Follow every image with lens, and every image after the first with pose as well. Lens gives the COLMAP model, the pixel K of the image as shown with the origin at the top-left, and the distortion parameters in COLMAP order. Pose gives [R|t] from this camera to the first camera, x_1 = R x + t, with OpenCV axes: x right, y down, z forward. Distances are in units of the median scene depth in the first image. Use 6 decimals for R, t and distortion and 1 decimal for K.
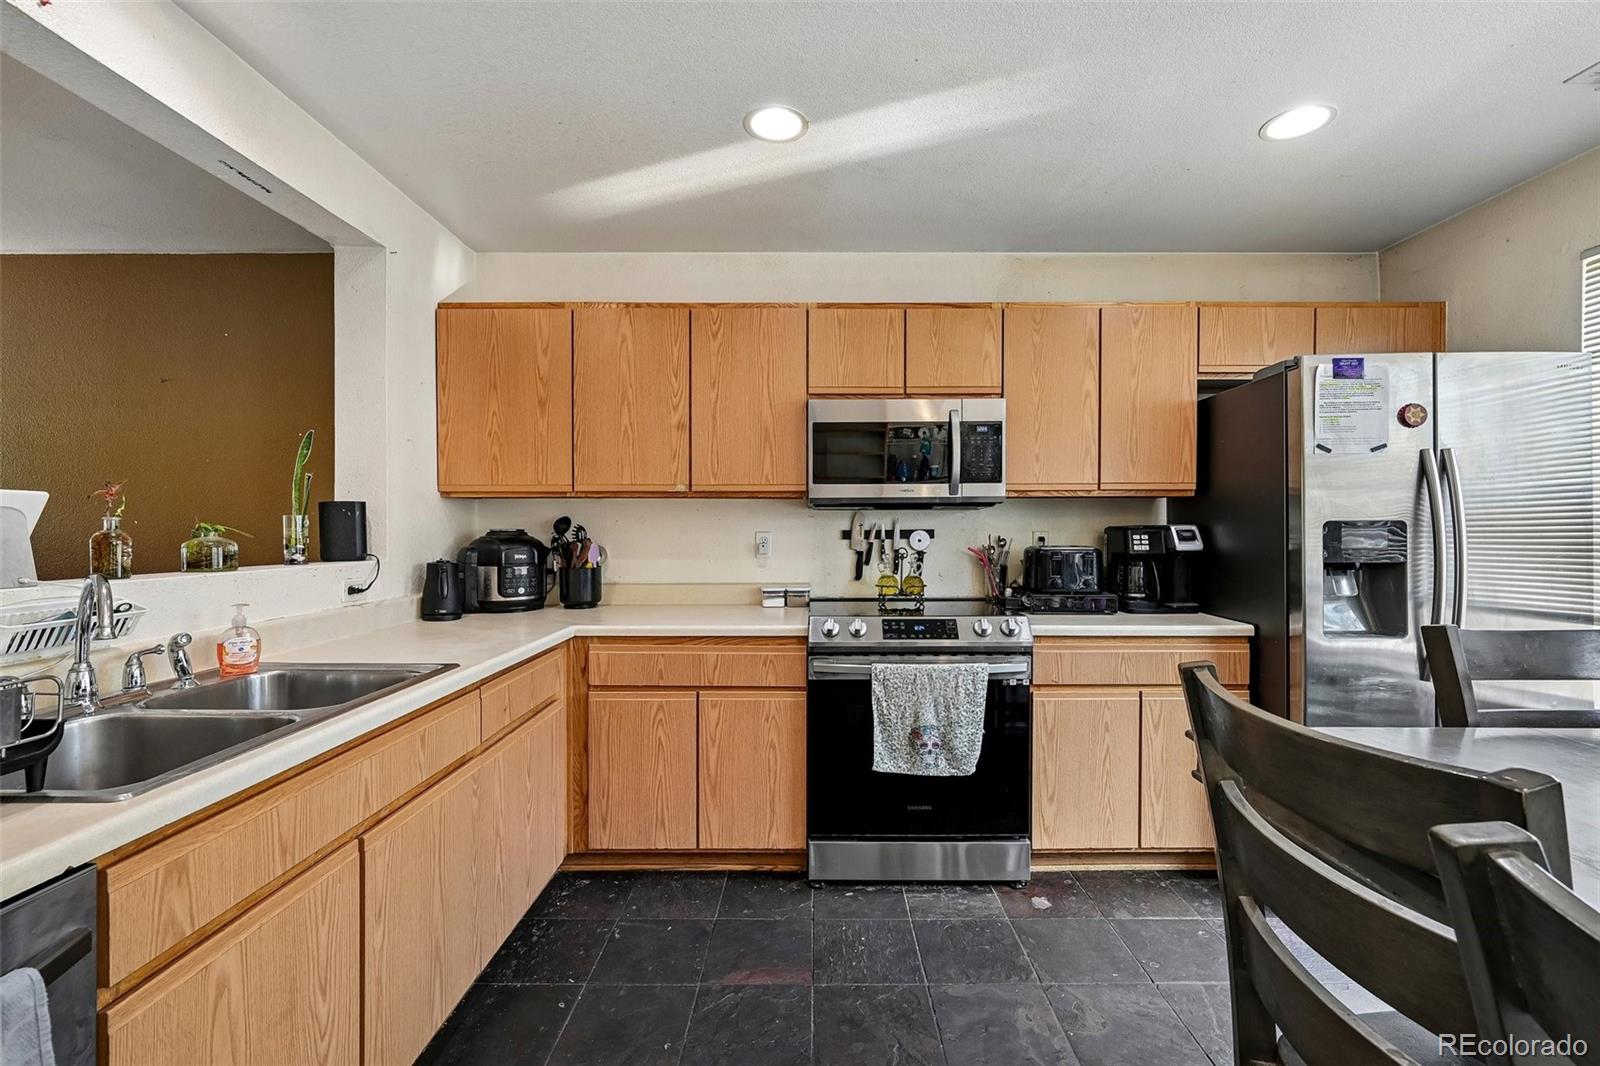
lens RADIAL K [[683.9, 0, 813.6], [0, 683.9, 532.2], [0, 0, 1]] dist [-0.003132, -0.000253]
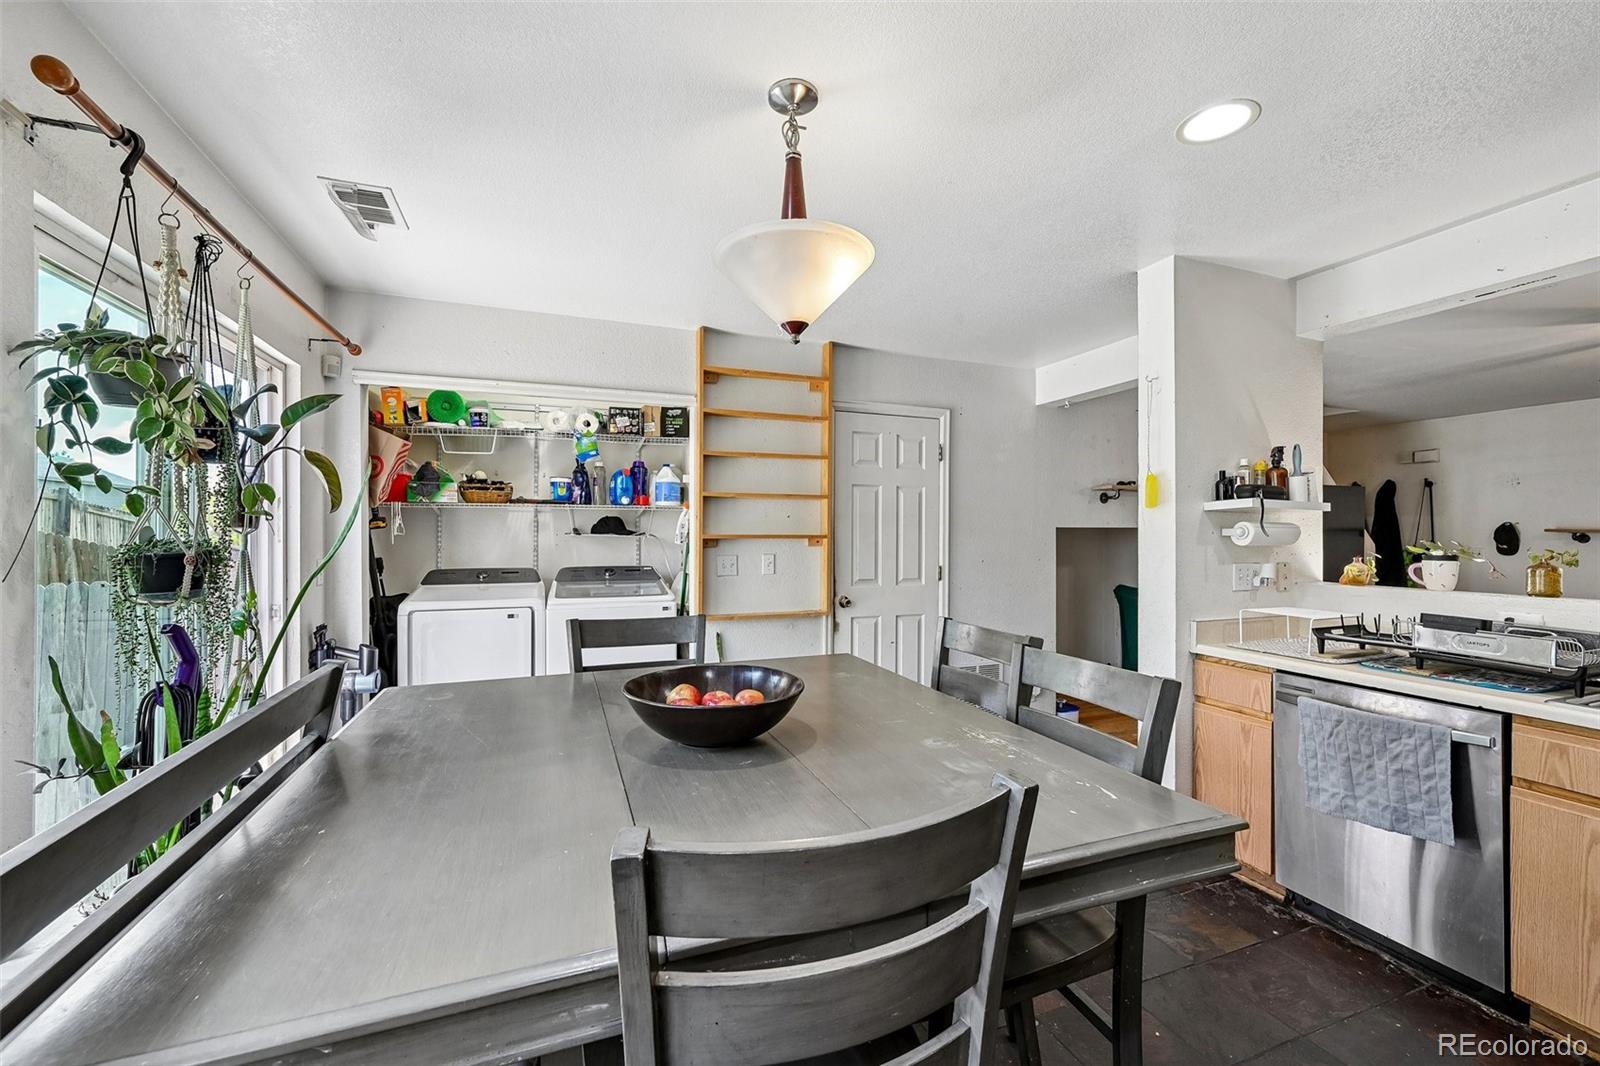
lens RADIAL K [[647.3, 0, 809.3], [0, 647.3, 530.1], [0, 0, 1]] dist [0.000057, 0.000299]
pose [[-0.931268, -0.002879, -0.364324, 0.591610], [-0.003917, 0.999990, 0.002112, -0.041709], [0.364314, 0.003394, -0.931270, 0.667073]]
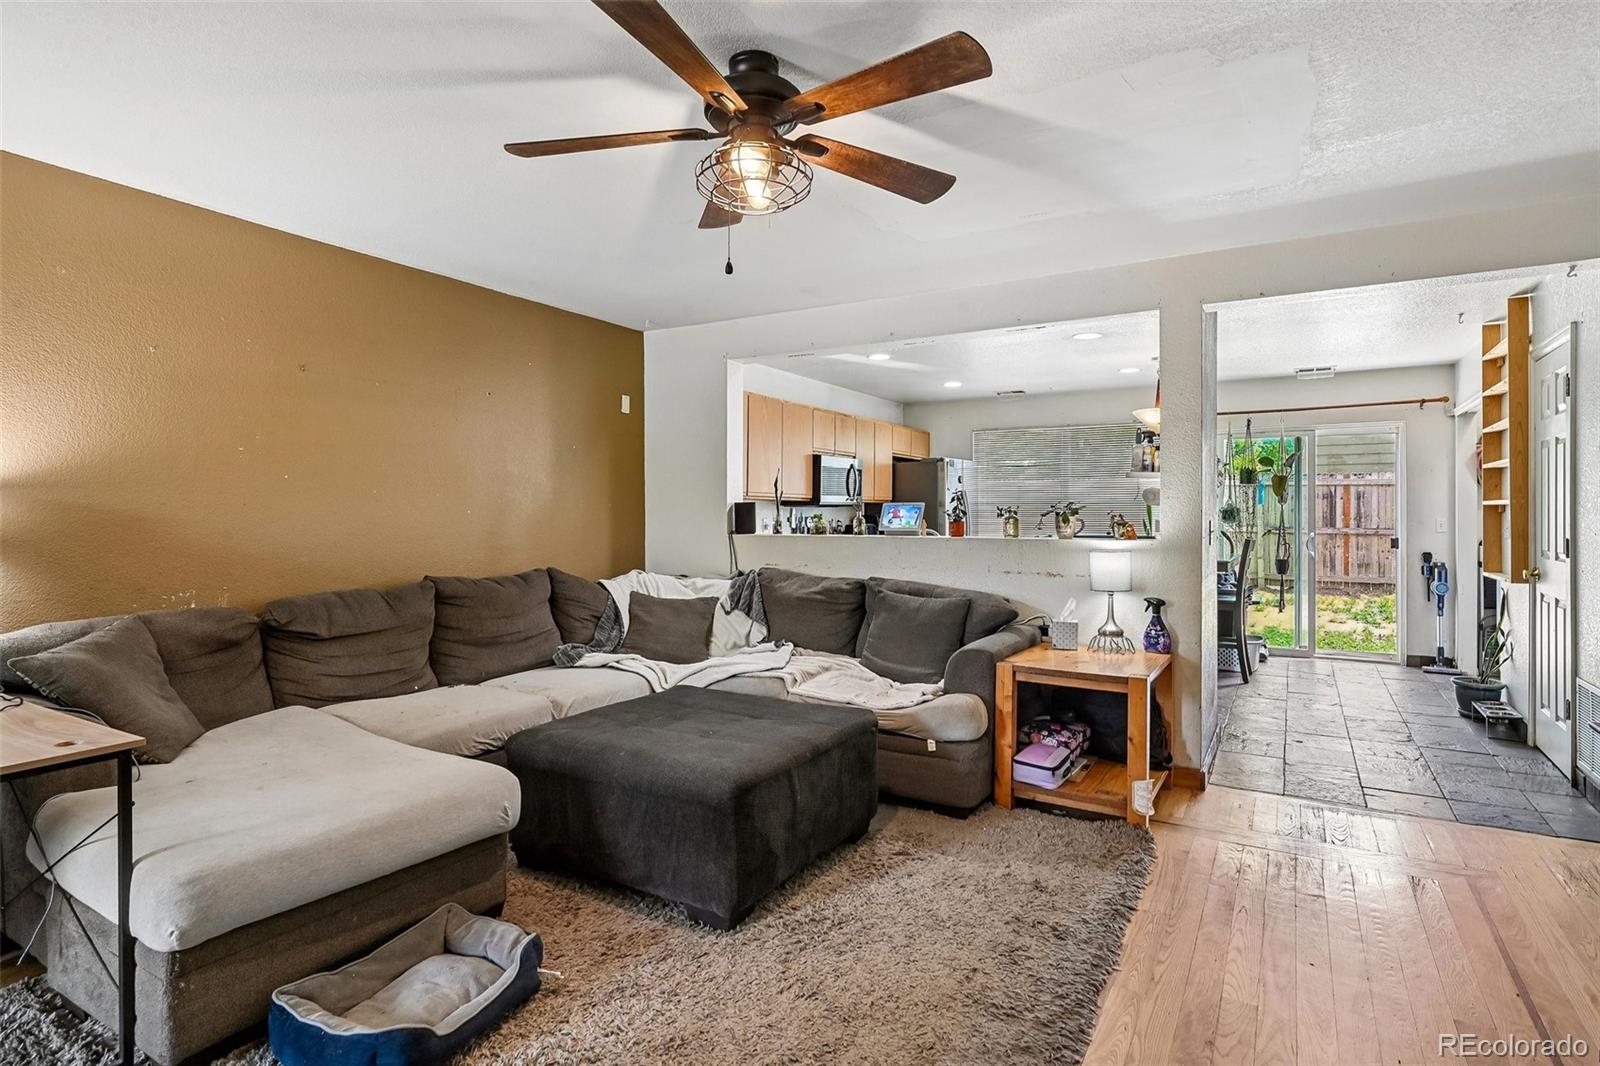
lens RADIAL K [[830.0, 0, 799.1], [0, 830.0, 512.9], [0, 0, 1]] dist [-0.001494, -0.000352]
pose [[0.506777, 0.001626, 0.862076, -2.246437], [0.006463, 0.999963, -0.005685, -0.001339], [-0.862053, 0.008453, 0.506747, -0.233638]]
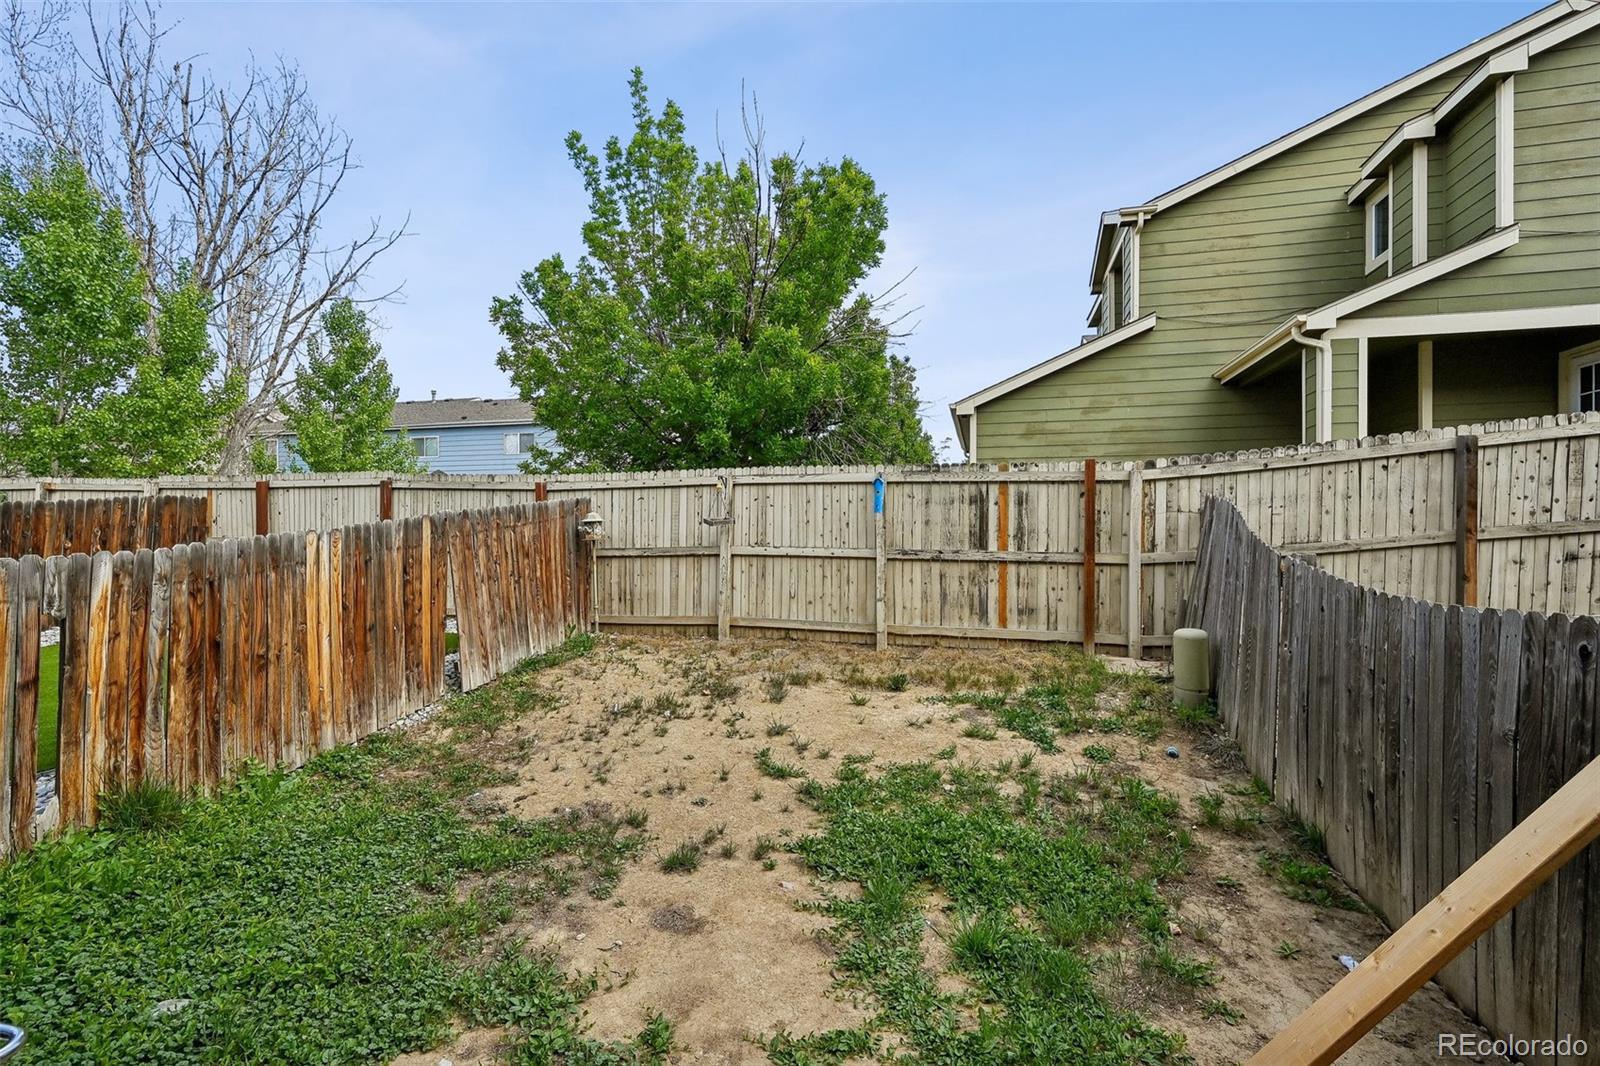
lens RADIAL K [[677.5, 0, 800.0], [0, 677.5, 533.0], [0, 0, 1]] dist [0.003529, 0.000246]
pose [[0.263473, -0.001194, 0.964666, 1.031559], [0.005819, 0.999983, -0.000352, 0.010421], [-0.964649, 0.005706, 0.263476, -0.476178]]
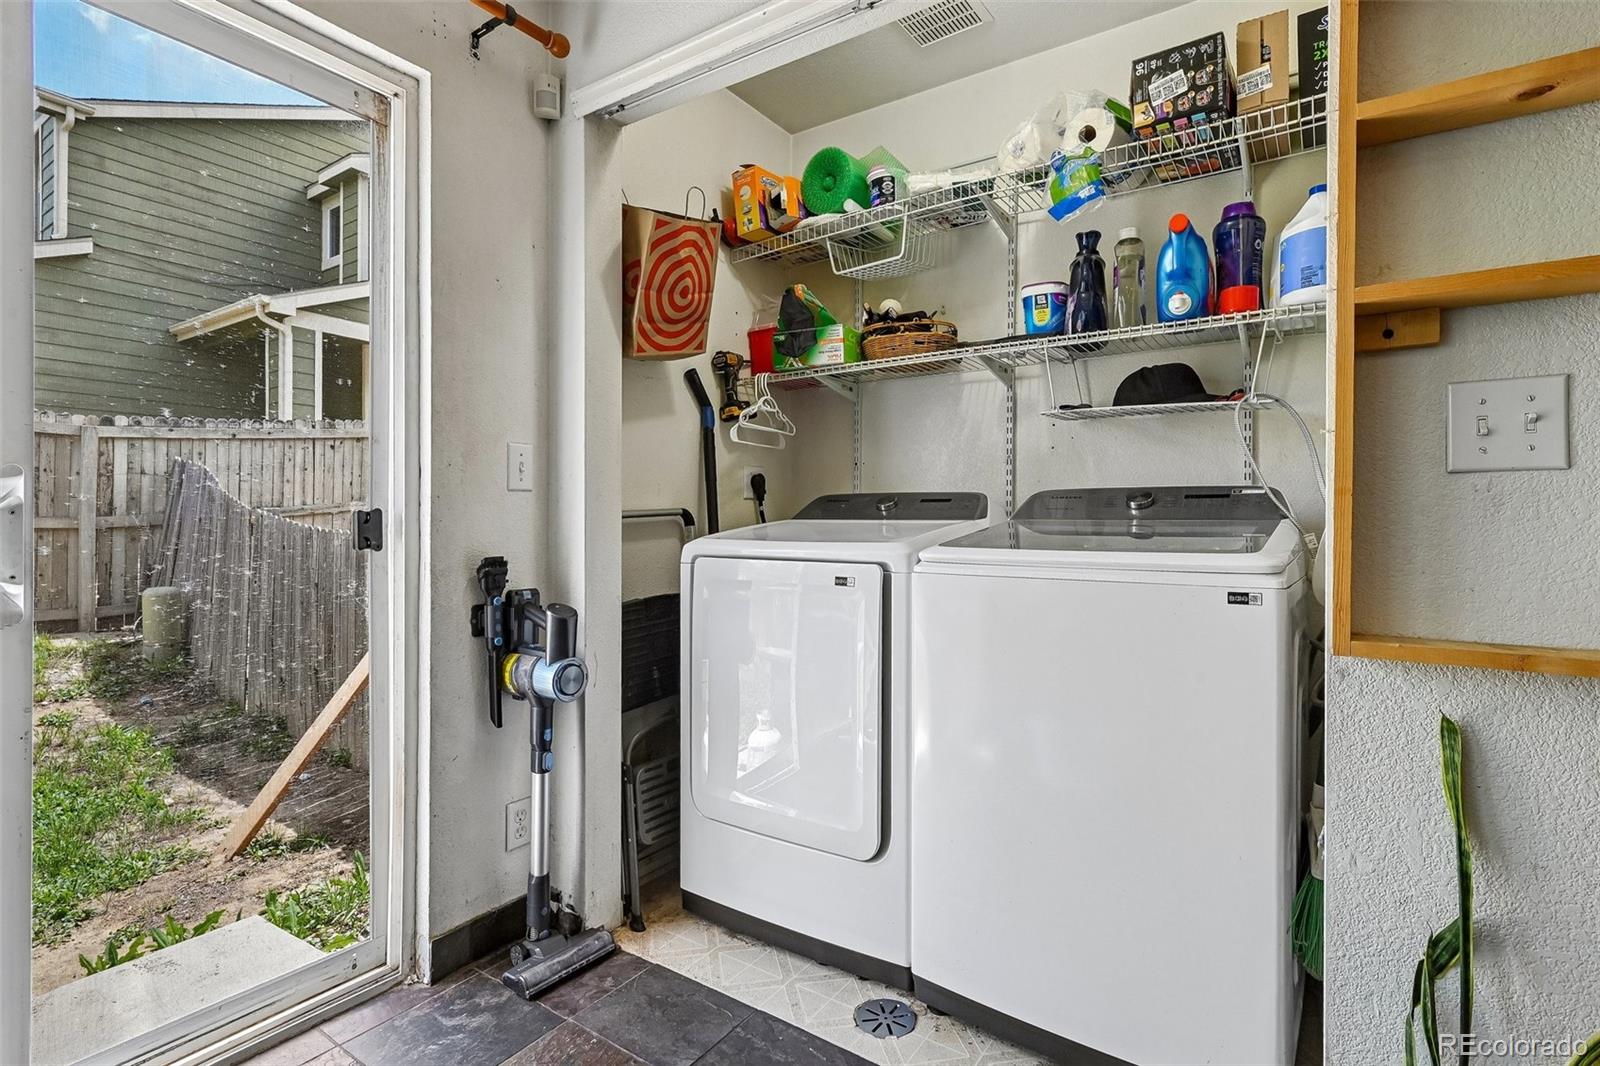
lens RADIAL K [[788.2, 0, 817.8], [0, 788.2, 525.2], [0, 0, 1]] dist [-0.002784, 0.000460]
pose [[-0.833352, -0.007742, 0.552689, 0.317546], [-0.002391, 0.999943, 0.010401, 0.081246], [-0.552738, 0.007346, -0.833323, -0.182214]]
